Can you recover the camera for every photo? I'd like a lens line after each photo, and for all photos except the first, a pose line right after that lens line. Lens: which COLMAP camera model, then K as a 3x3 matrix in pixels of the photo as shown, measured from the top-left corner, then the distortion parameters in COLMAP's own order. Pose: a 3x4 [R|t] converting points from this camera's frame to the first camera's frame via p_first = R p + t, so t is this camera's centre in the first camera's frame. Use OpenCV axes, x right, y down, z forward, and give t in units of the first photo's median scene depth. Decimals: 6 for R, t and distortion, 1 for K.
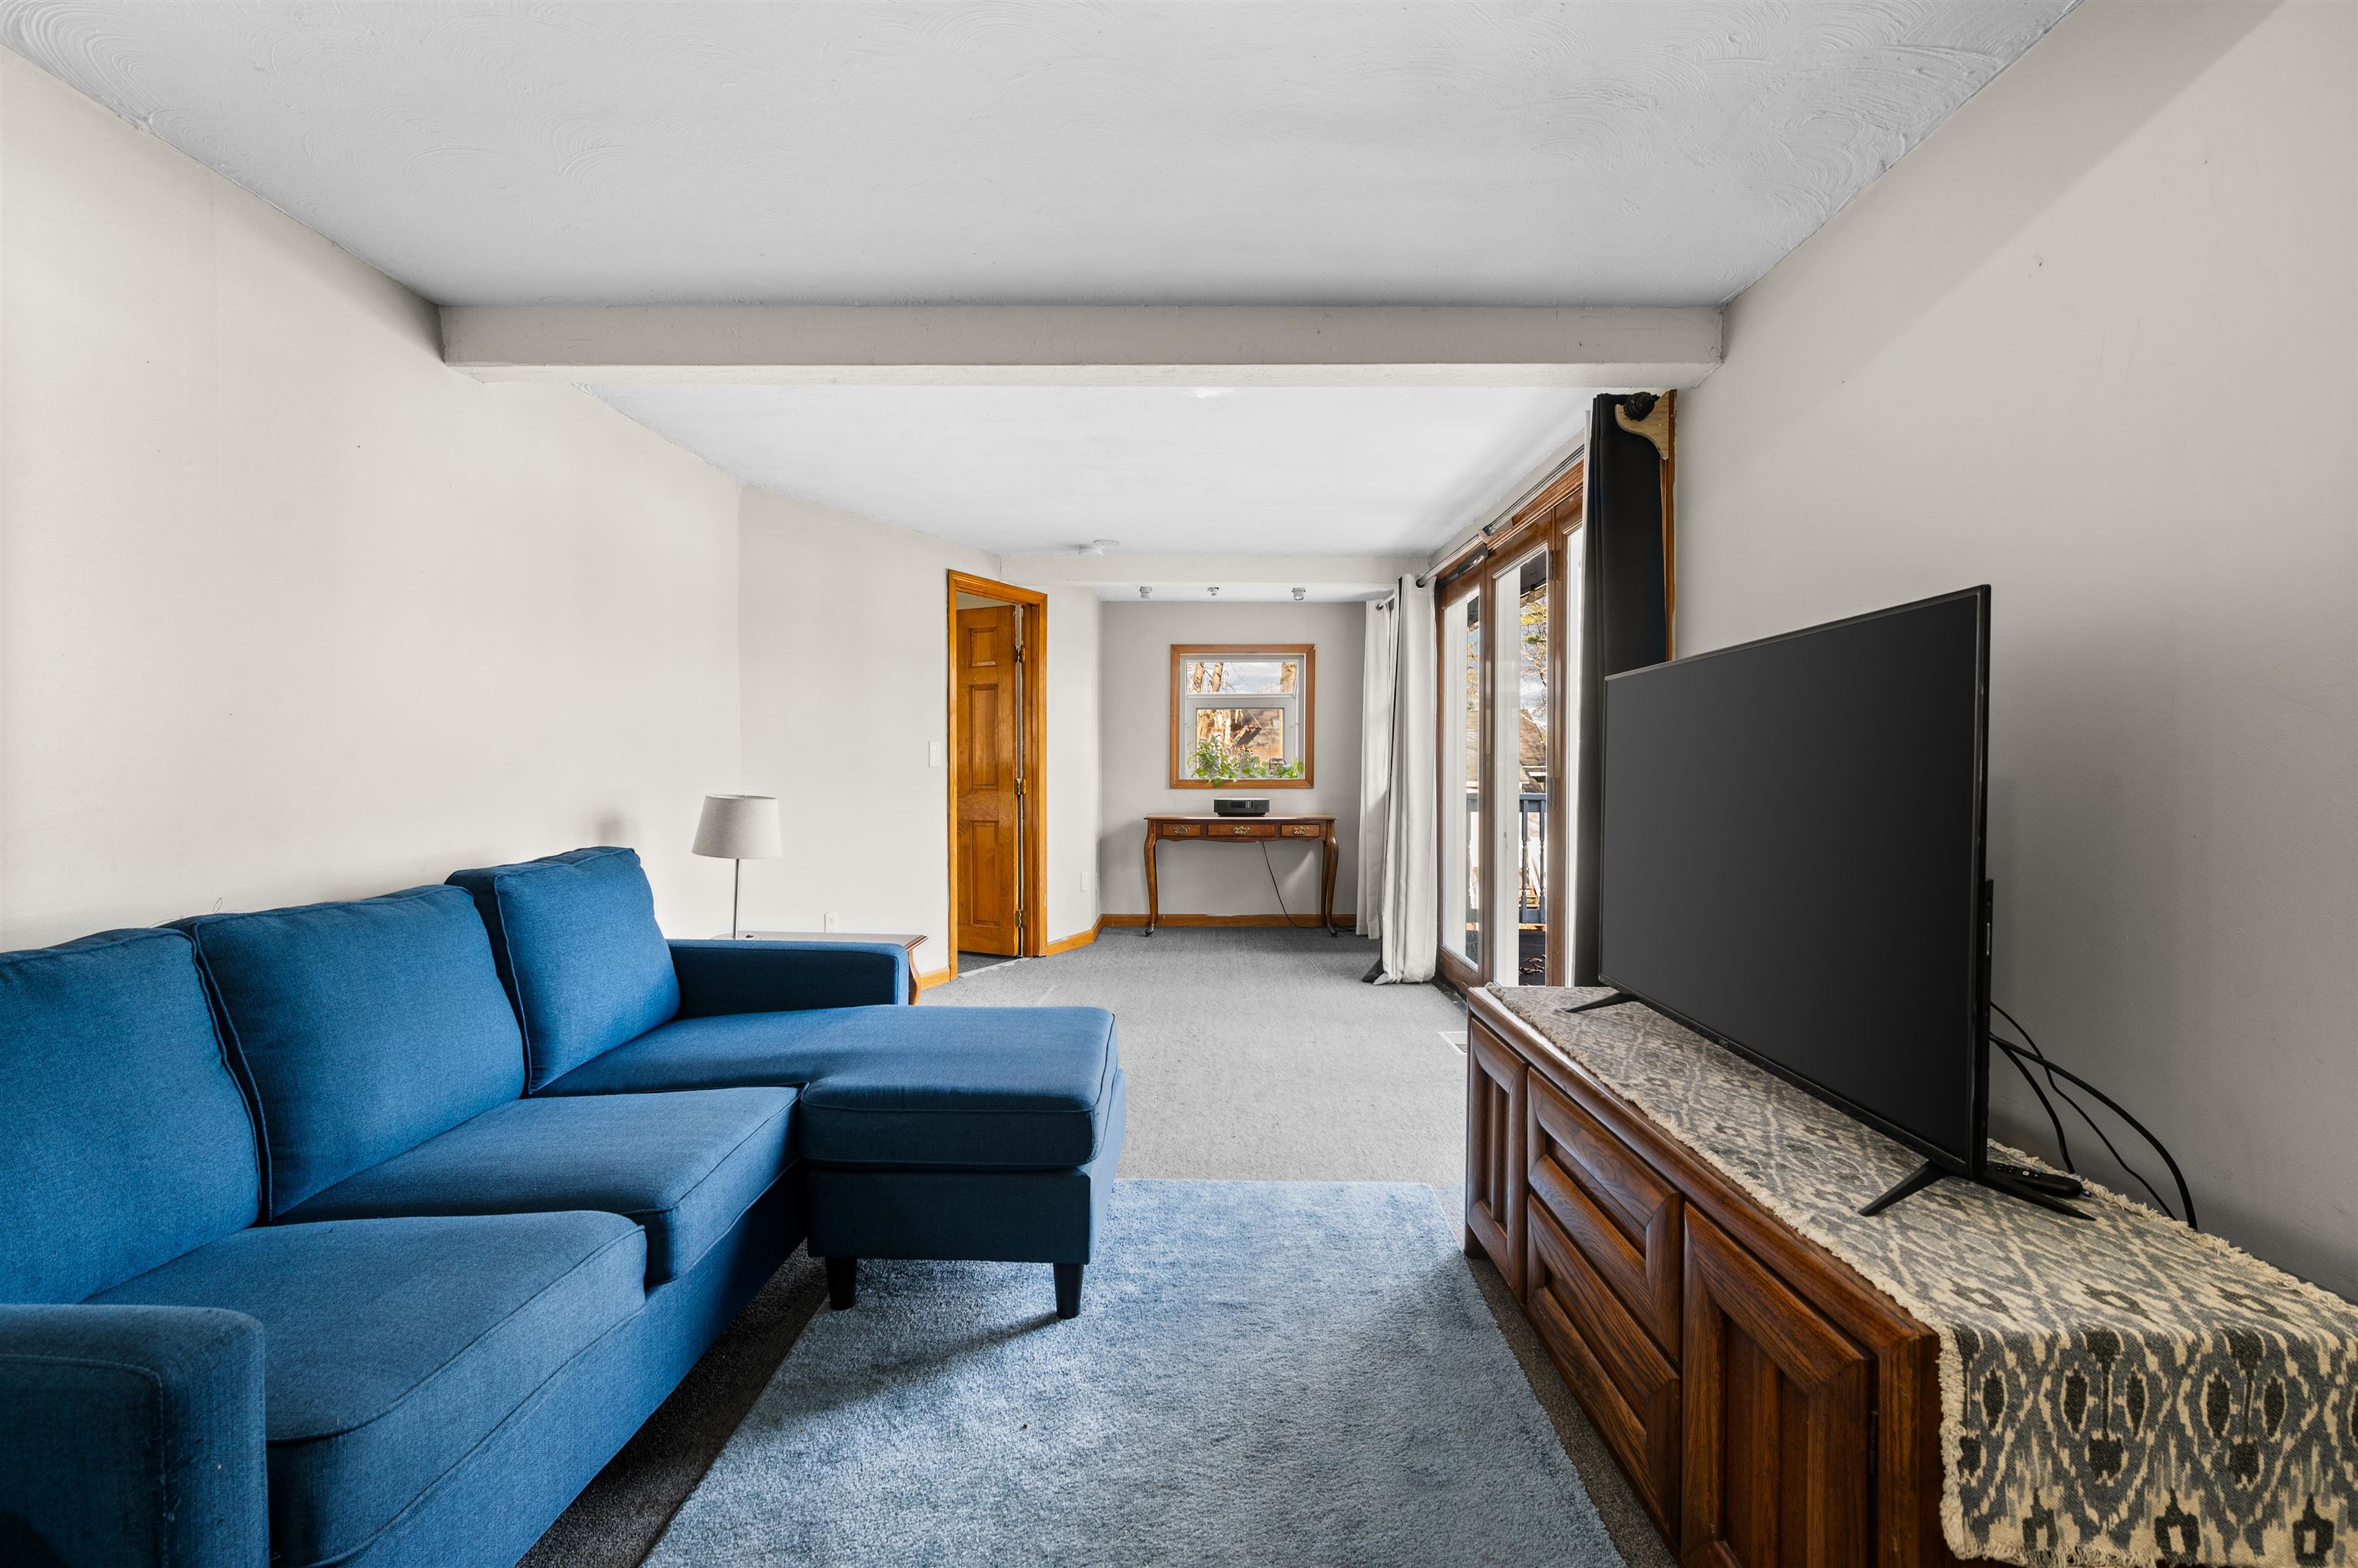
lens RADIAL K [[1079.8, 0, 1180.4], [0, 1079.8, 778.4], [0, 0, 1]] dist [0.000442, 0.000219]
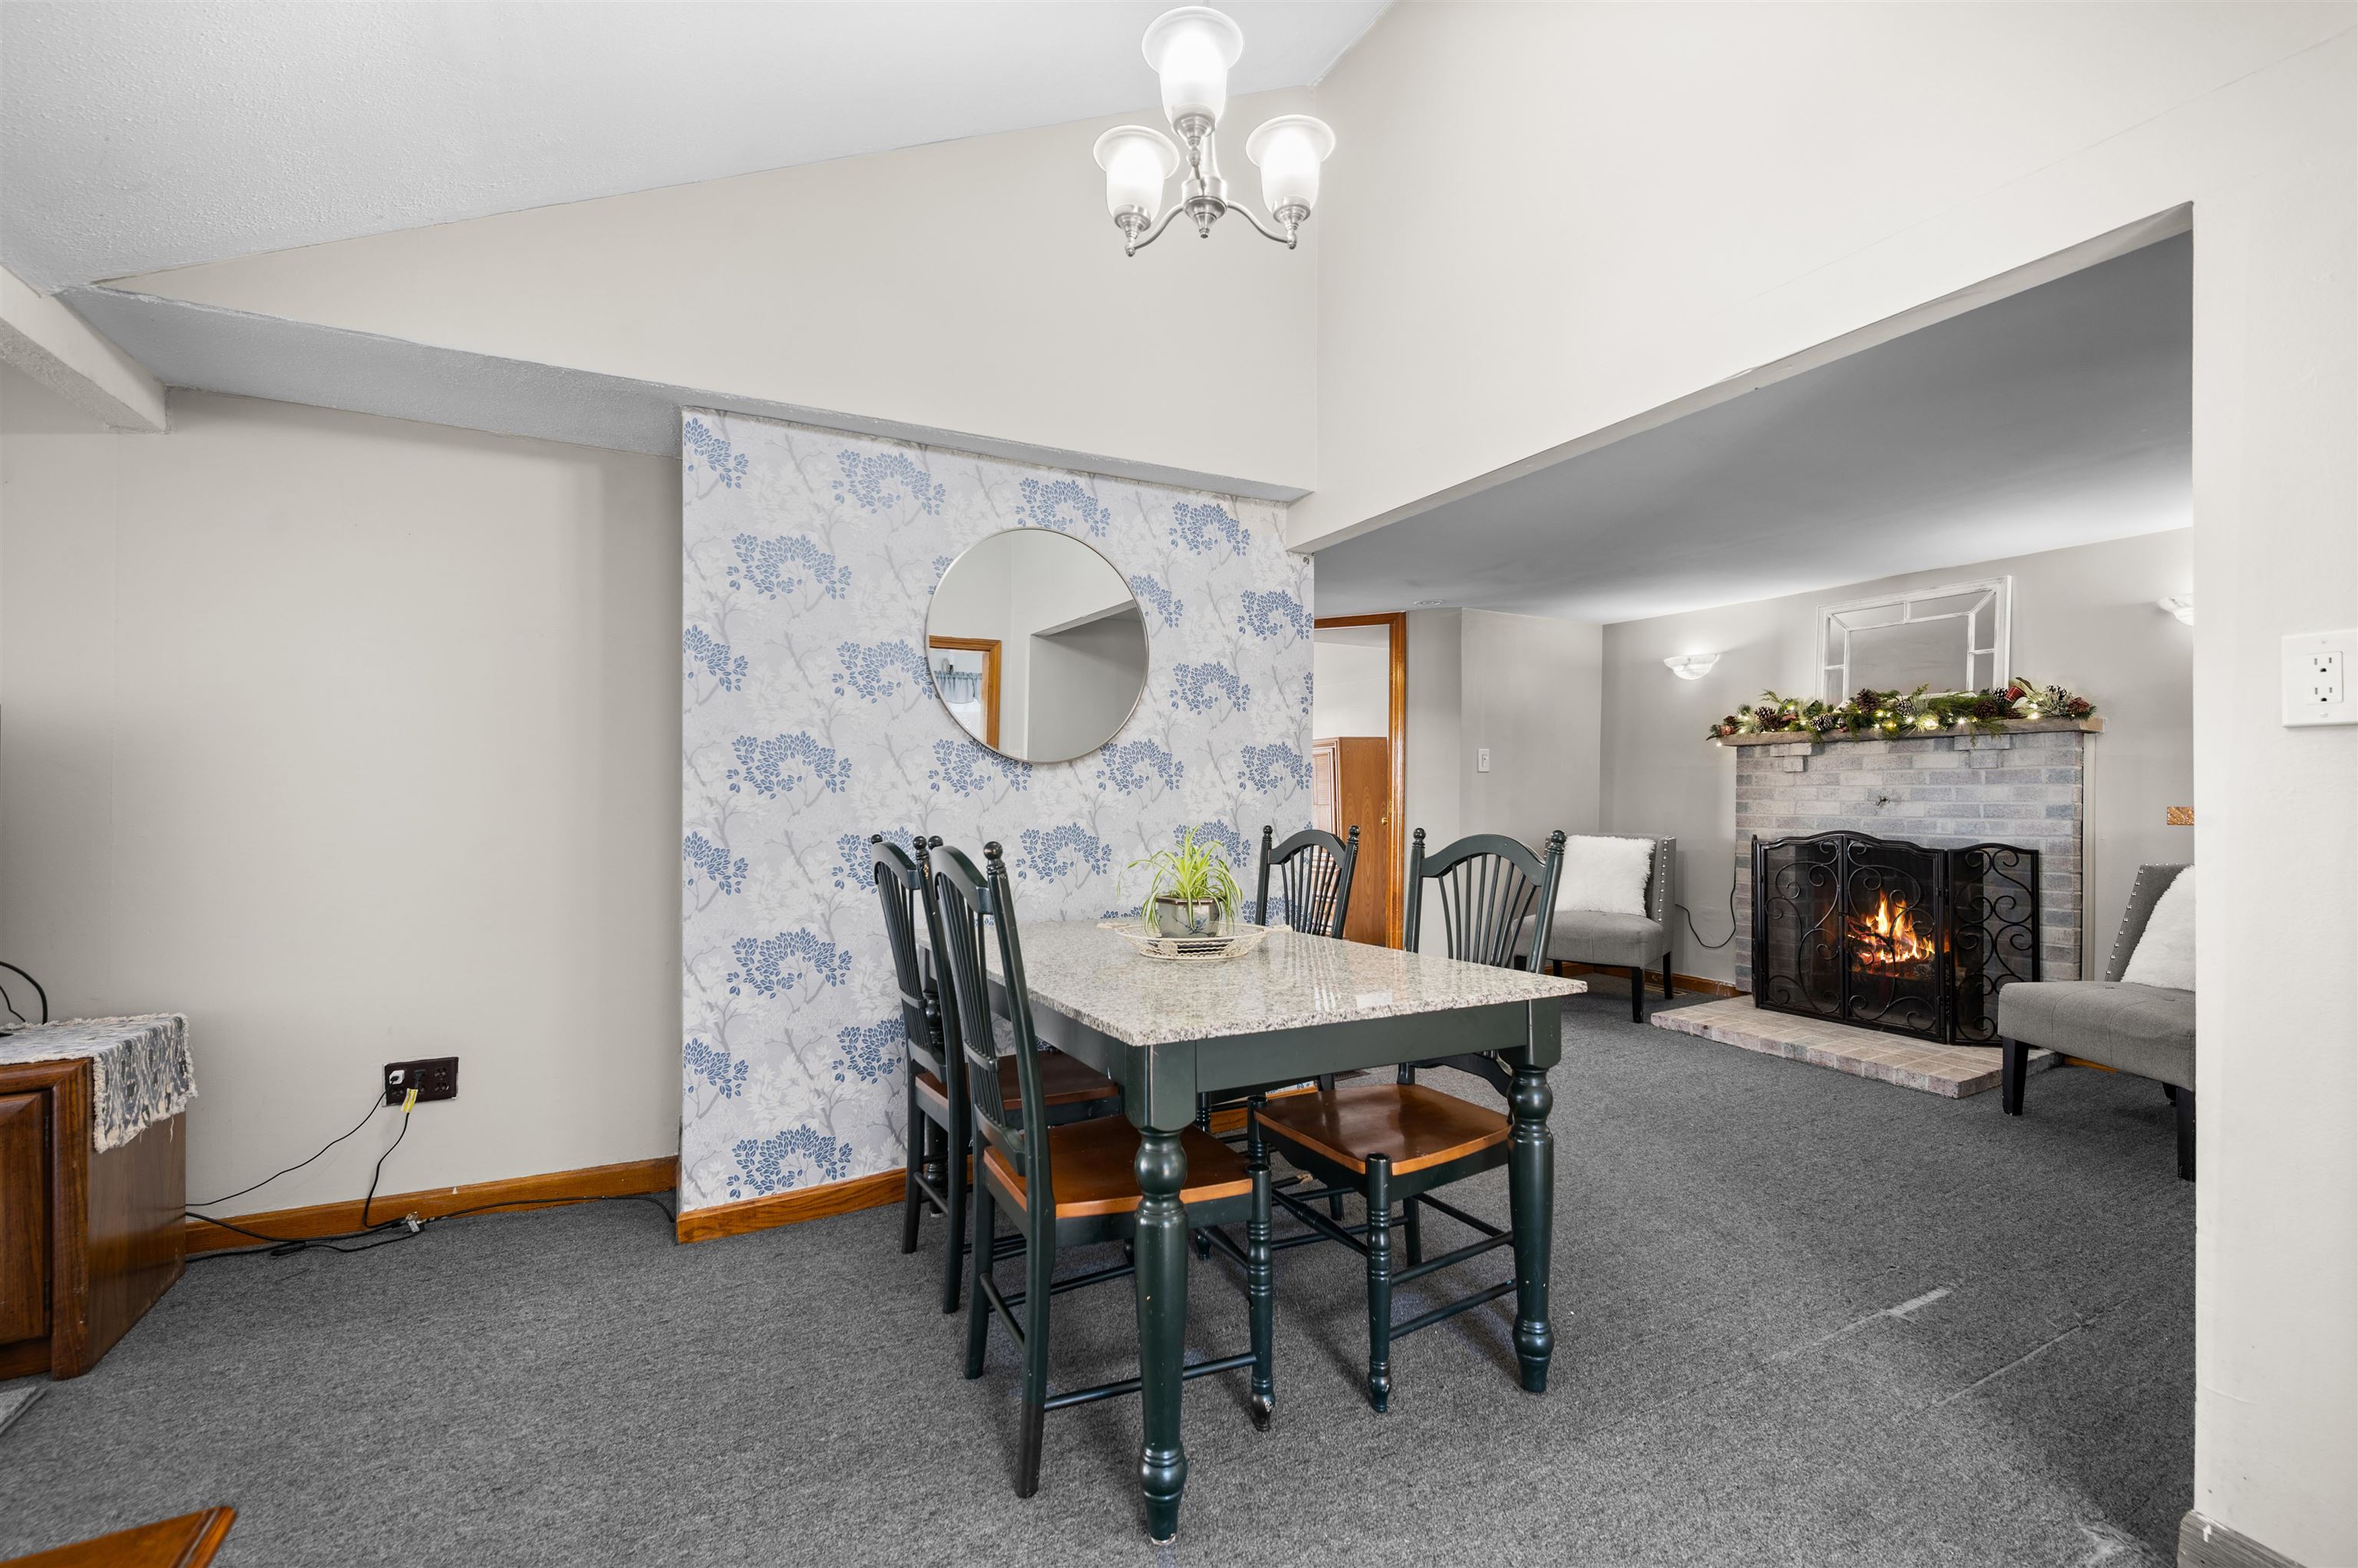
lens RADIAL K [[1007.1, 0, 1180.1], [0, 1007.1, 790.6], [0, 0, 1]] dist [-0.001504, -0.000248]
pose [[-0.472358, -0.002906, 0.881402, -0.874902], [0.013925, 0.999845, 0.010759, -0.009672], [-0.881297, 0.017355, -0.472244, -0.000717]]
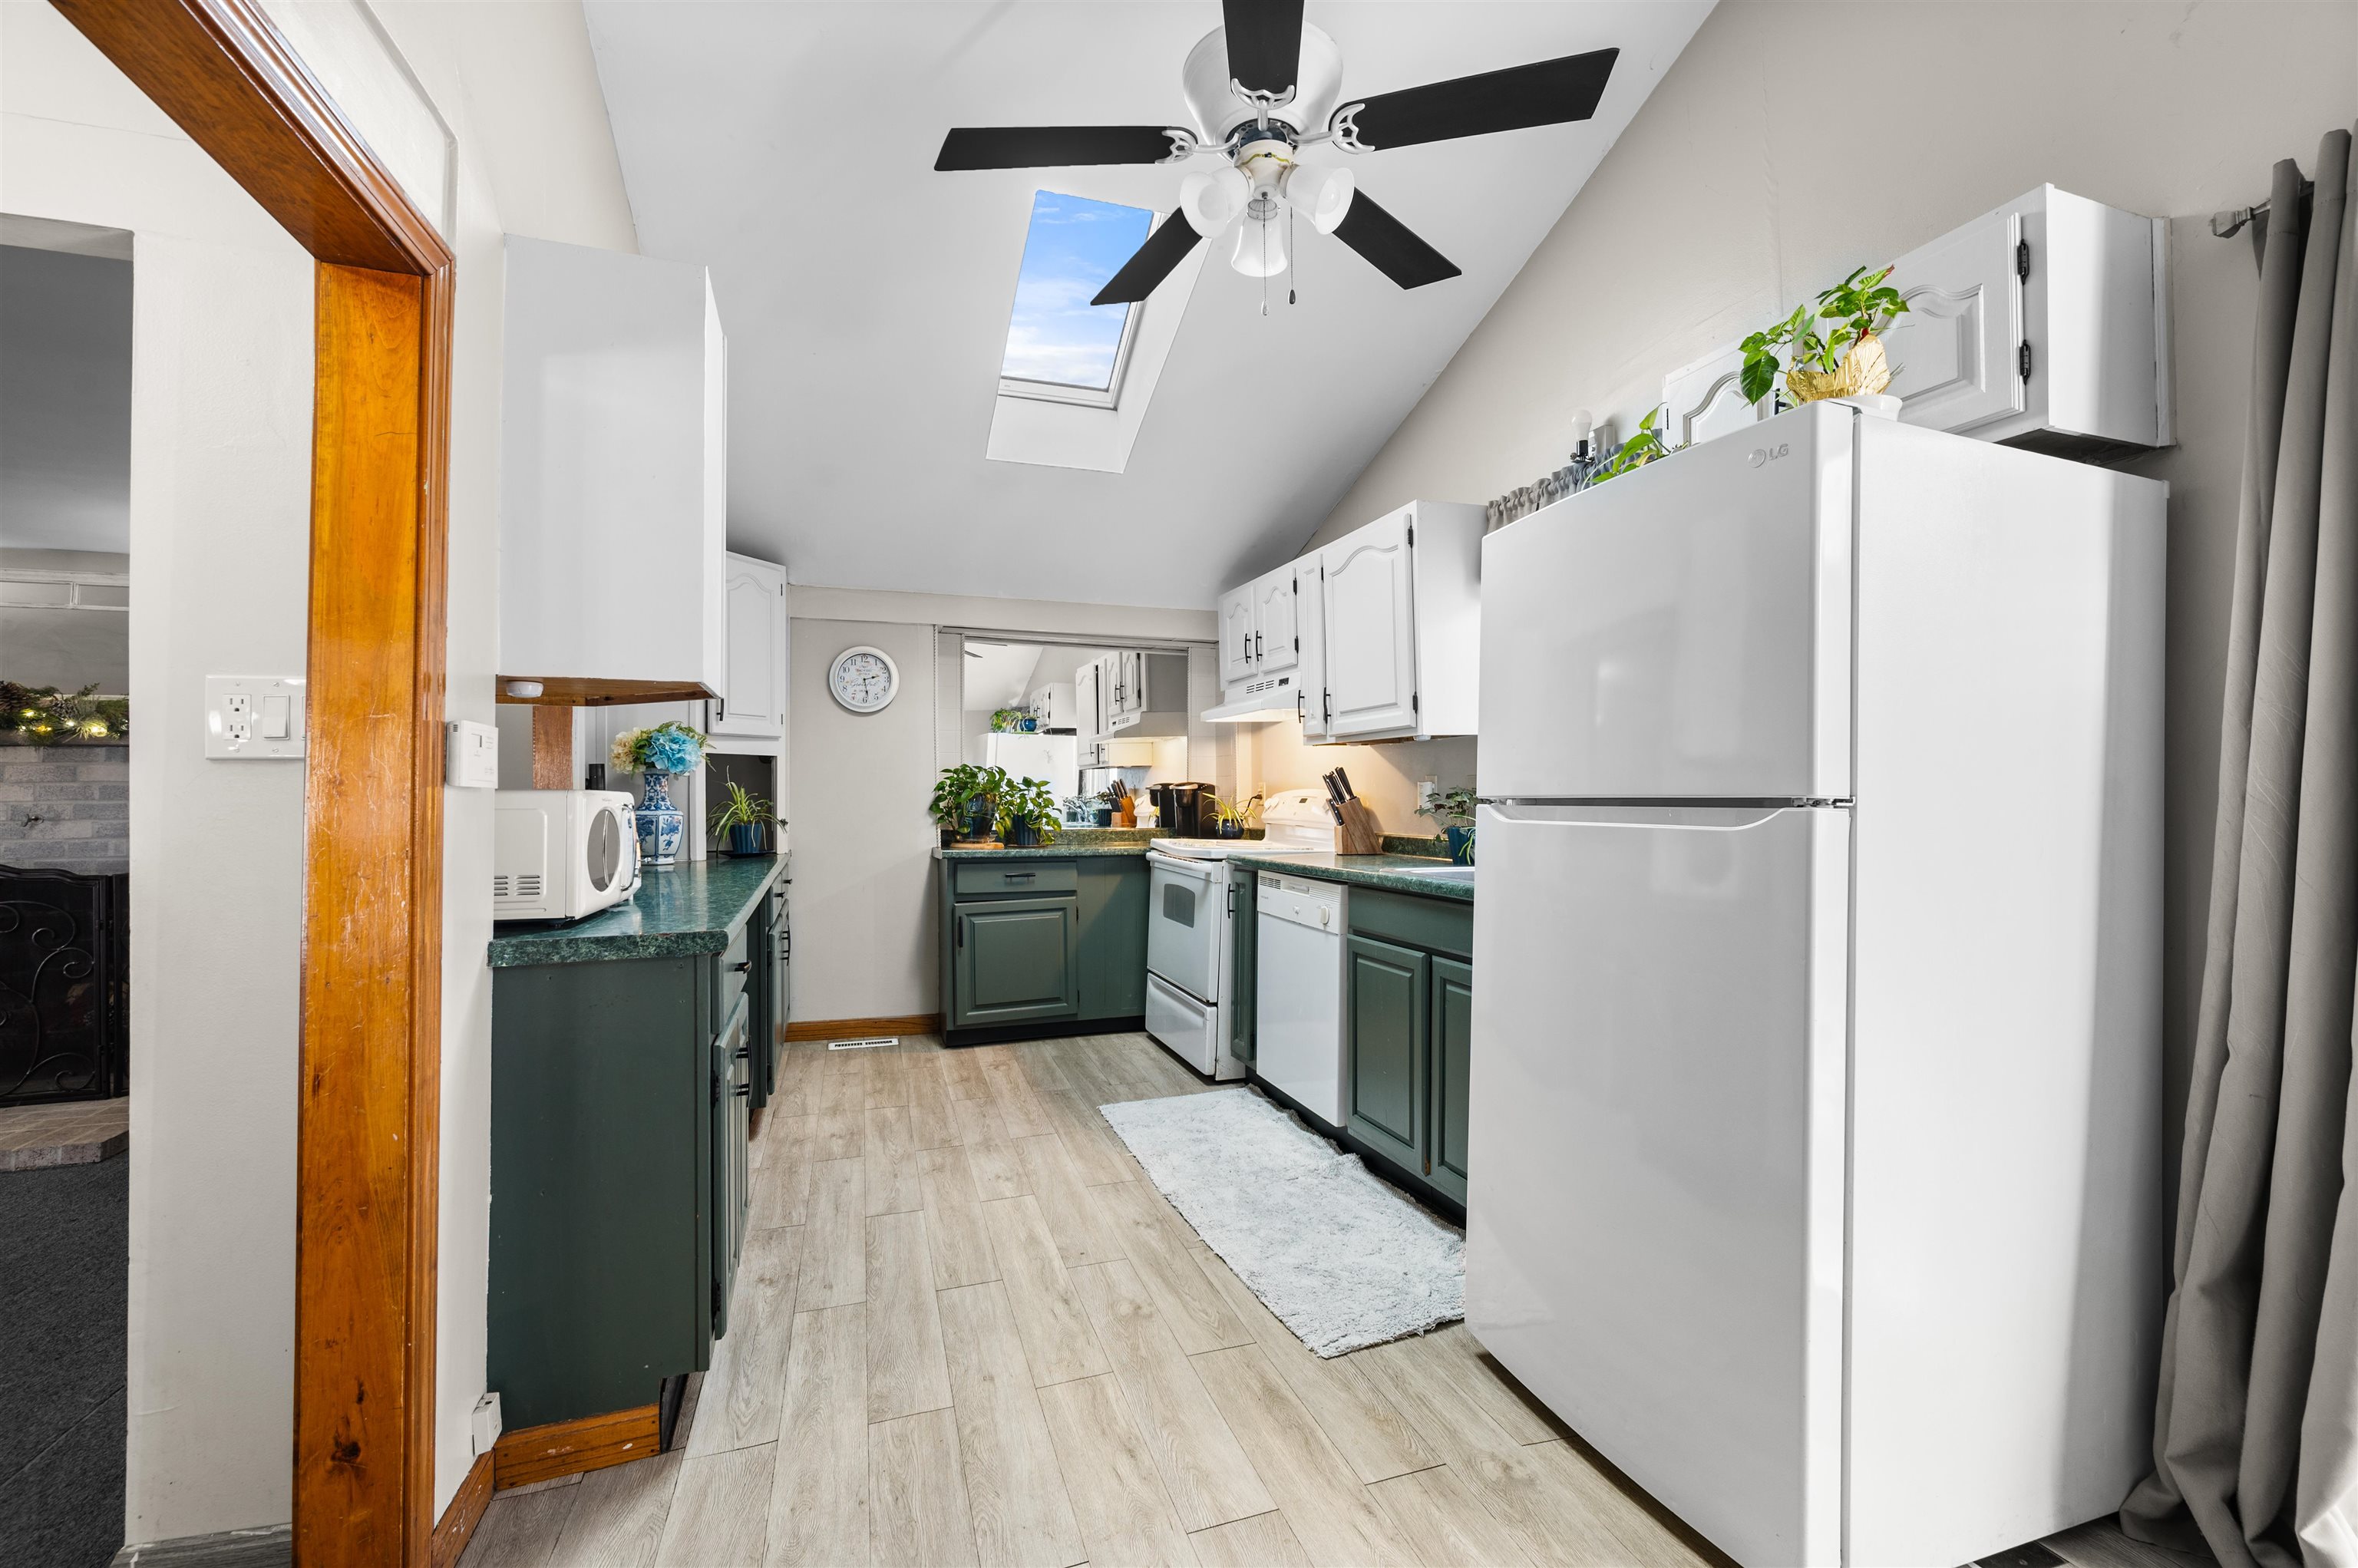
lens RADIAL K [[1007.8, 0, 1169.8], [0, 1007.8, 781.9], [0, 0, 1]] dist [-0.002521, -0.000144]
pose [[-0.948256, 0.002326, -0.317498, -0.994478], [0.000652, 0.999985, 0.005377, -0.017682], [0.317506, 0.004892, -0.948244, -0.039403]]
